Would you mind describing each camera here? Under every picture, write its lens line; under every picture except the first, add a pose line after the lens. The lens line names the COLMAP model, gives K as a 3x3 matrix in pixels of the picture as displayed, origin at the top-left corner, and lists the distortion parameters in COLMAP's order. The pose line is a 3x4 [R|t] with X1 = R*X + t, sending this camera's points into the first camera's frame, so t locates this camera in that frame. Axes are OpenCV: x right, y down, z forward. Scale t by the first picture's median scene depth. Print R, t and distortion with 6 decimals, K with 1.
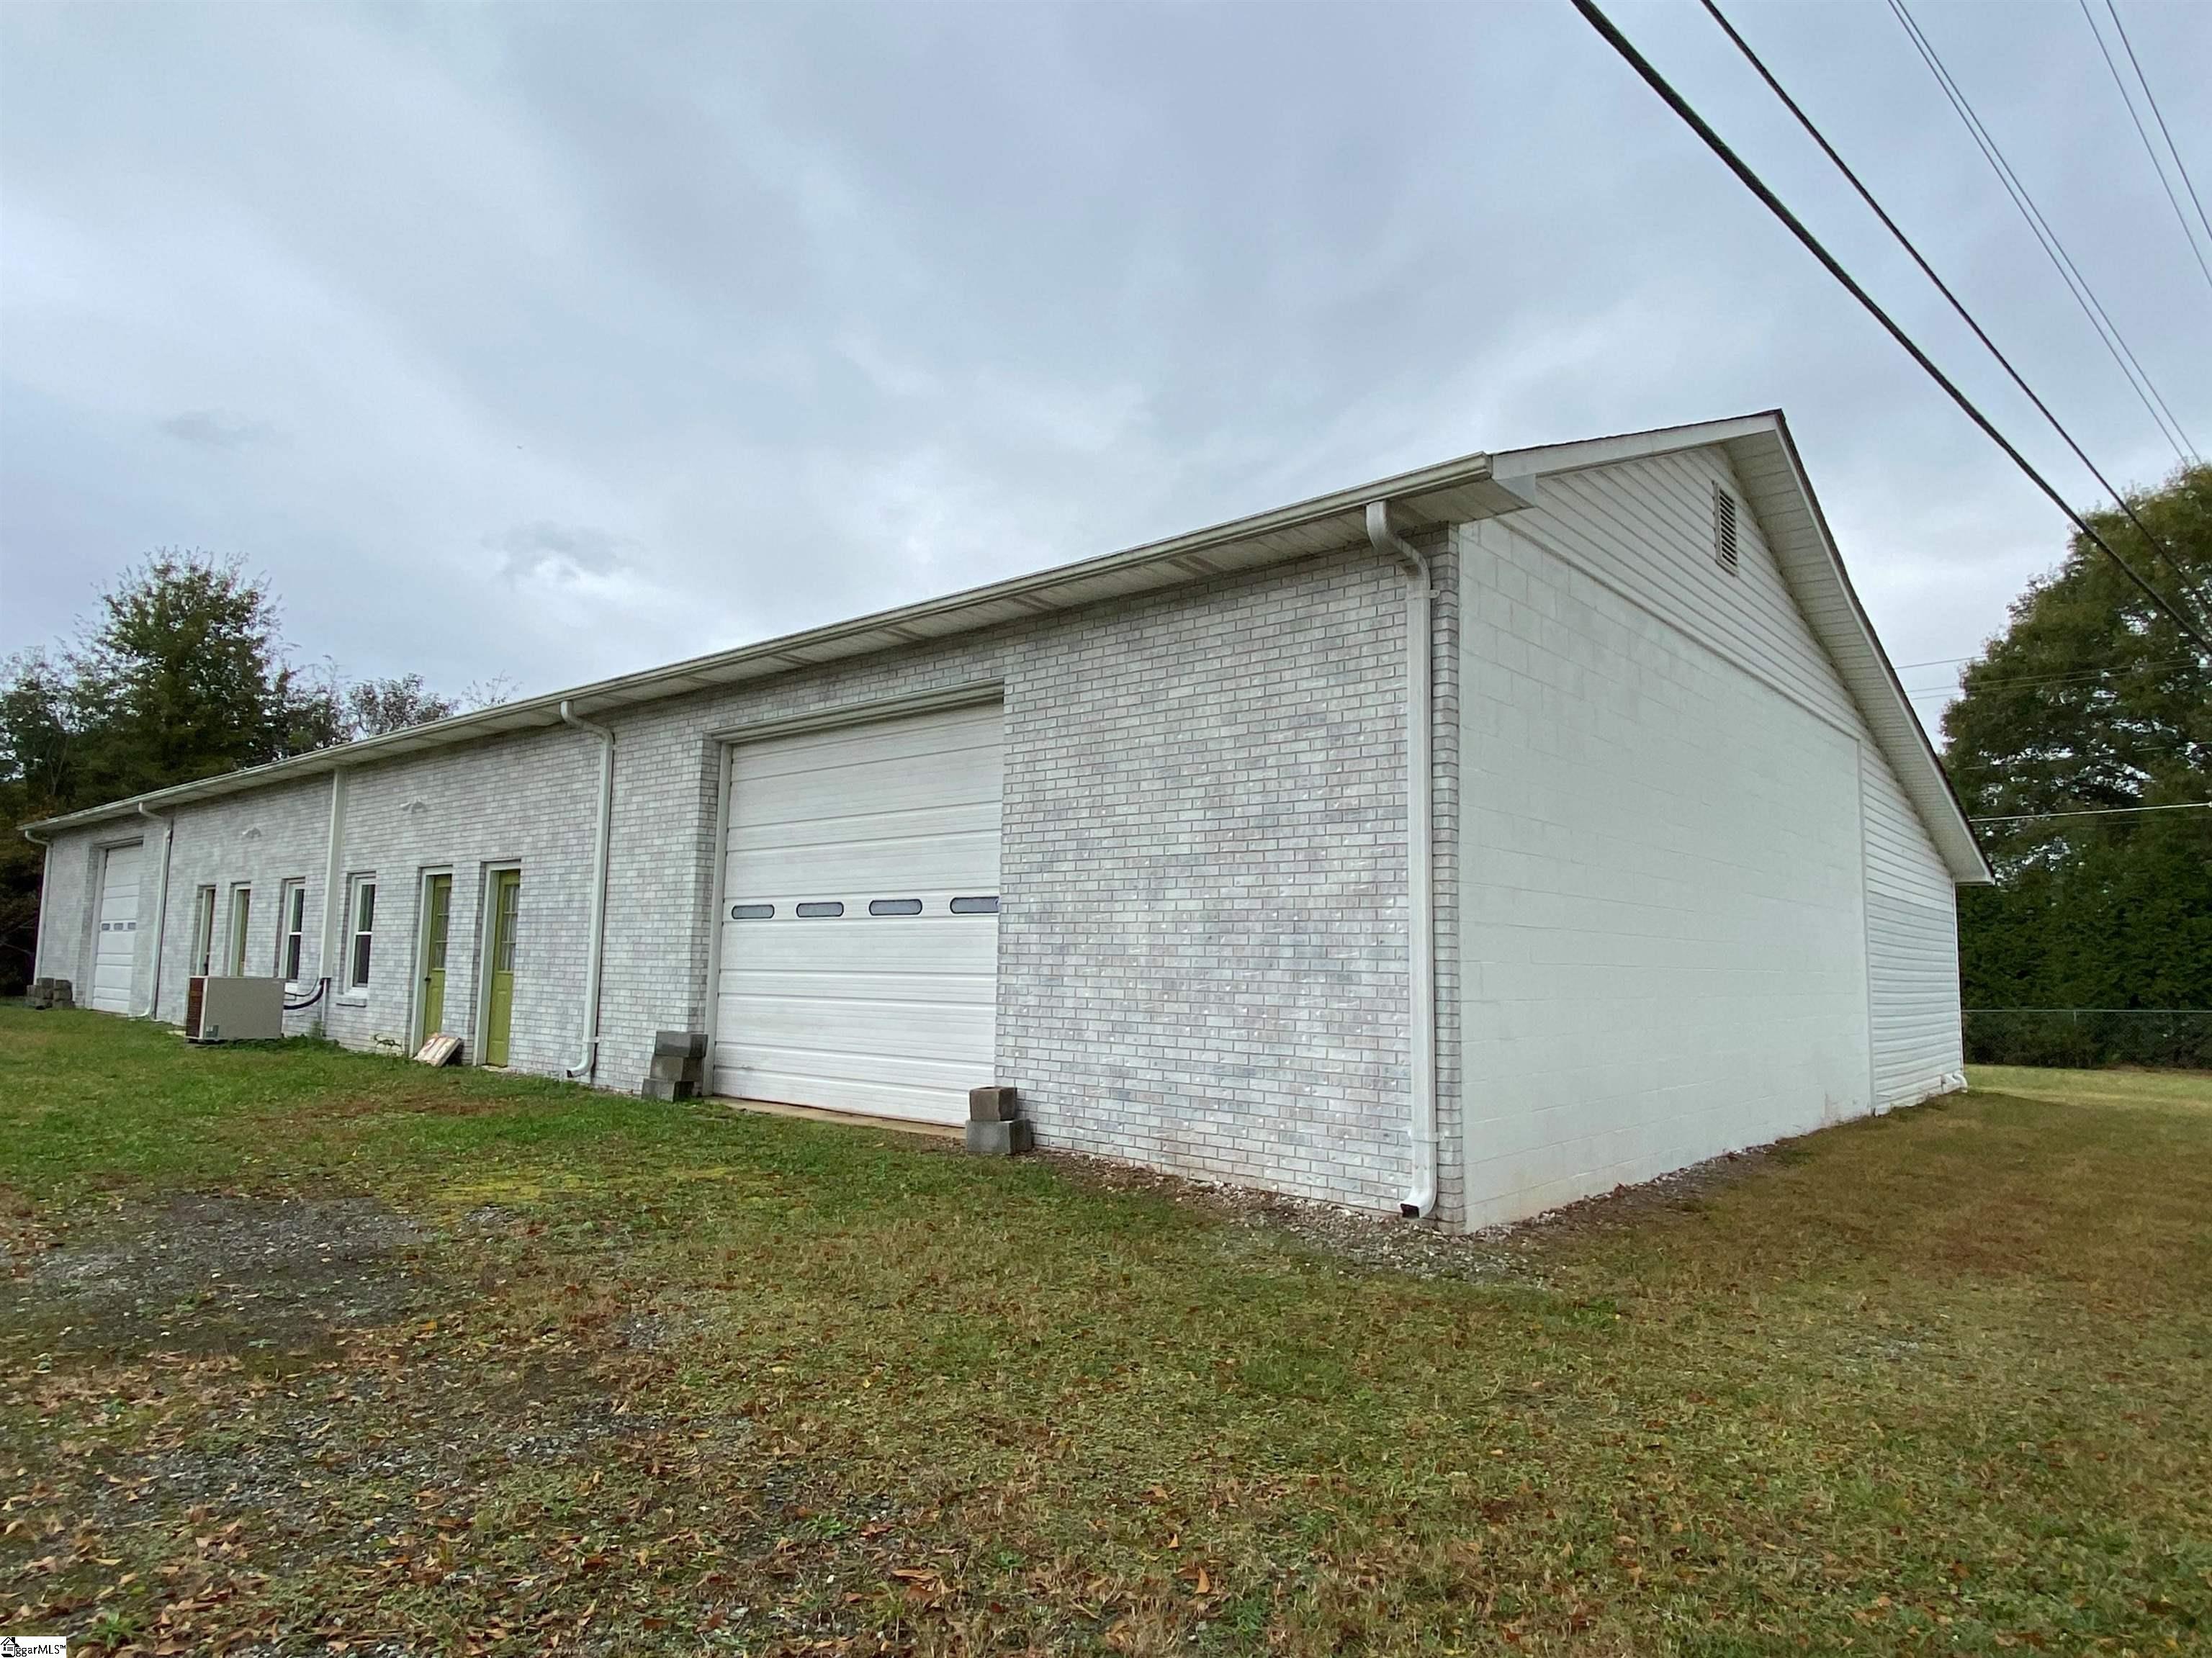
lens RADIAL K [[1287.6, 0, 1111.4], [0, 1287.6, 831.0], [0, 0, 1]] dist [0.002649, 0.000329]
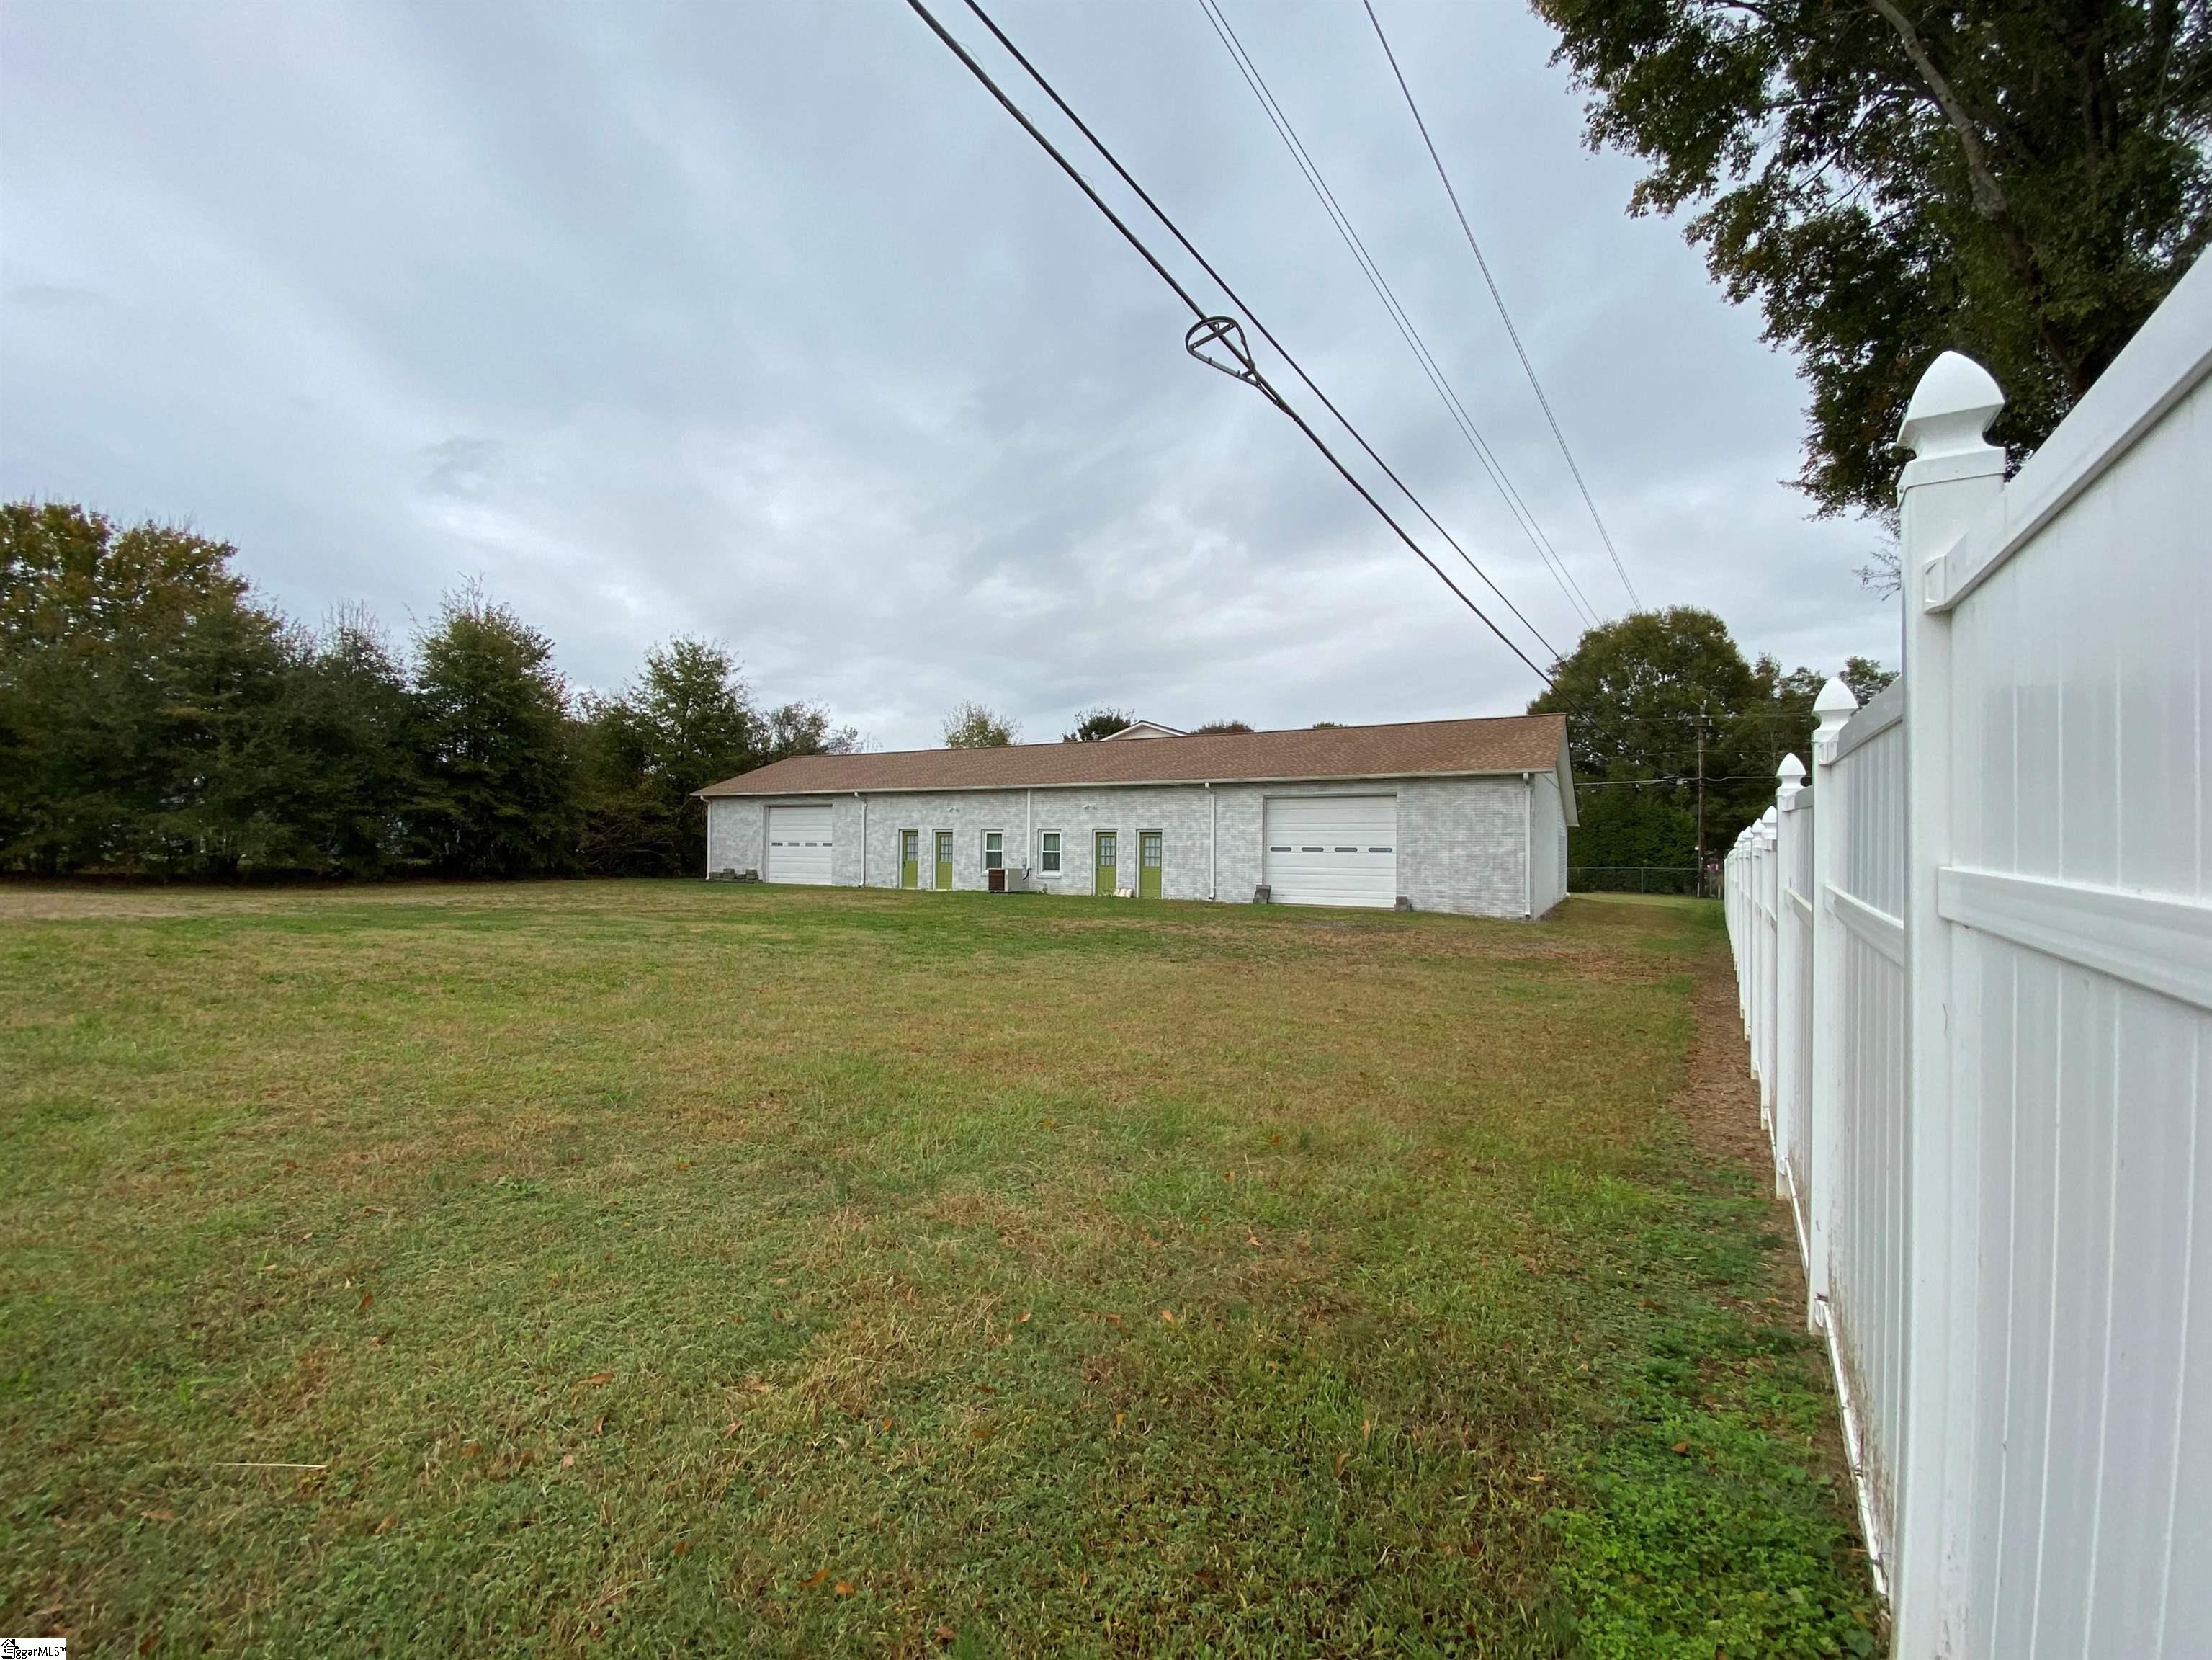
lens RADIAL K [[892.8, 0, 1100.0], [0, 892.8, 839.1], [0, 0, 1]] dist [0.004685, 0.000041]
pose [[0.981450, -0.008748, 0.191517, -1.515952], [-0.010940, 0.994776, 0.101498, -0.248188], [-0.191404, -0.101711, 0.976227, -1.501981]]
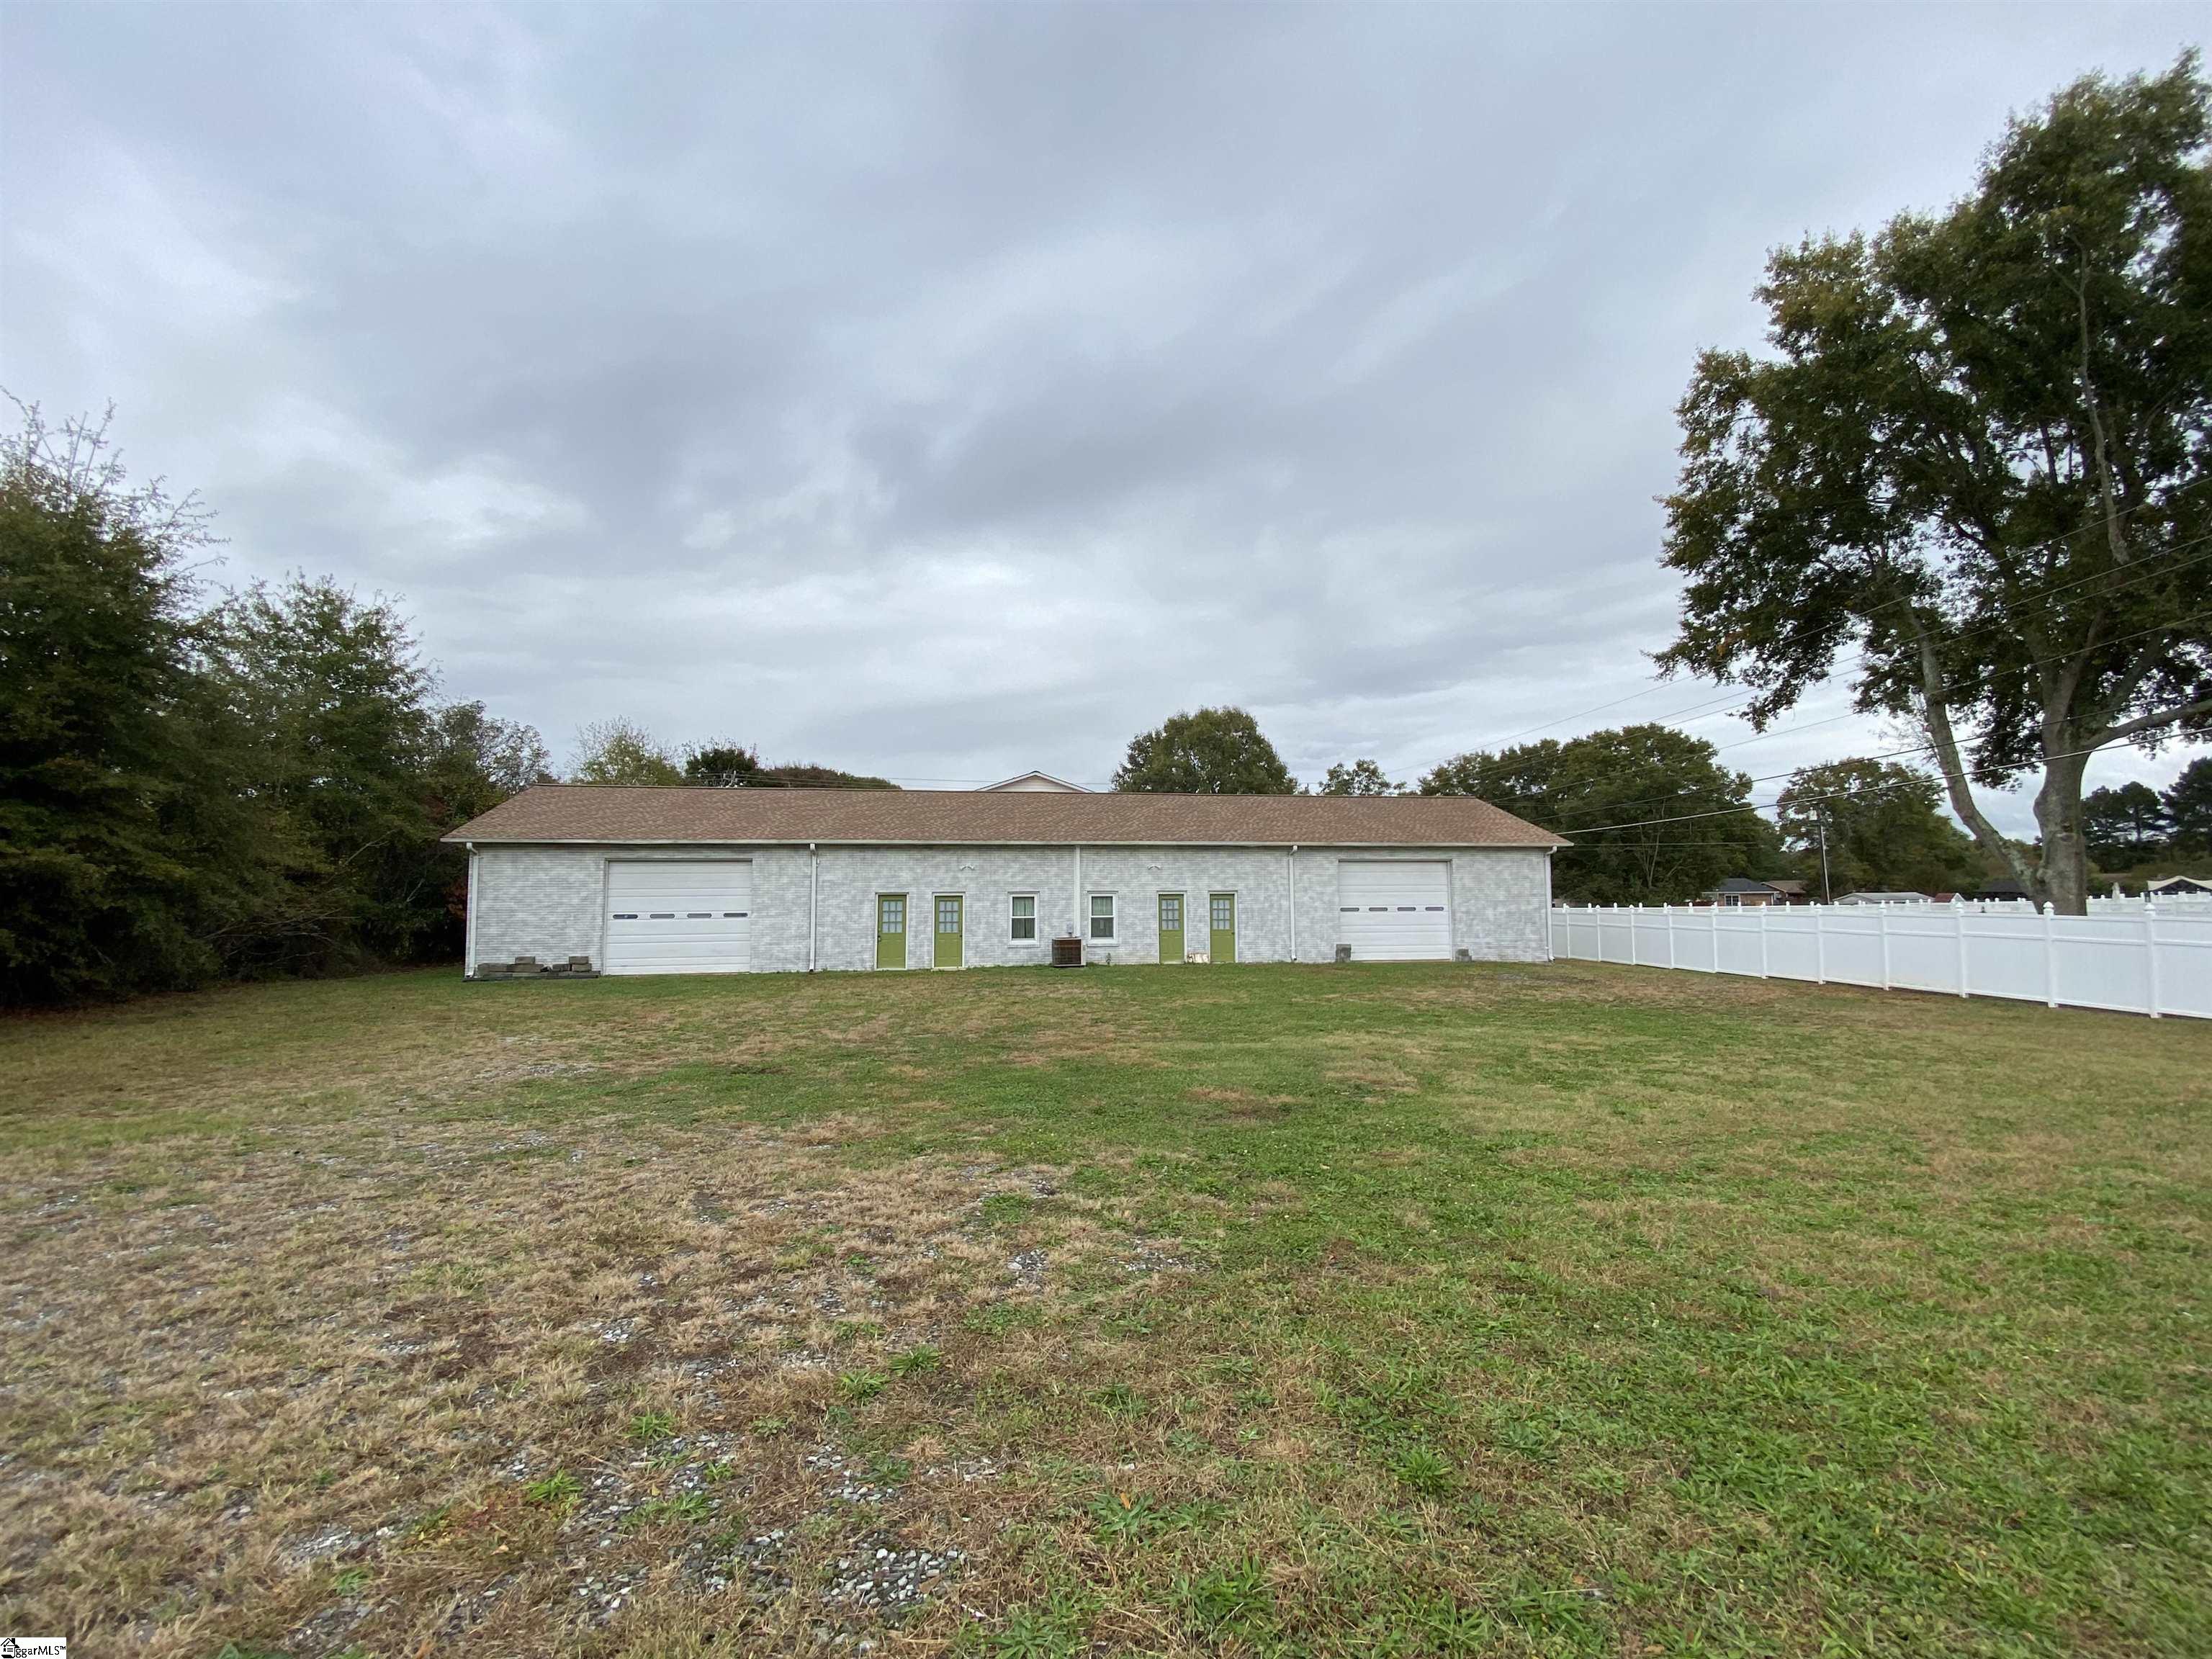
lens RADIAL K [[893.1, 0, 1108.6], [0, 893.1, 823.7], [0, 0, 1]] dist [0.024935, 0.000069]
pose [[0.655200, 0.041301, 0.754325, -3.316879], [-0.062128, 0.998068, -0.000683, -0.167949], [-0.752896, -0.046417, 0.656500, -0.146456]]
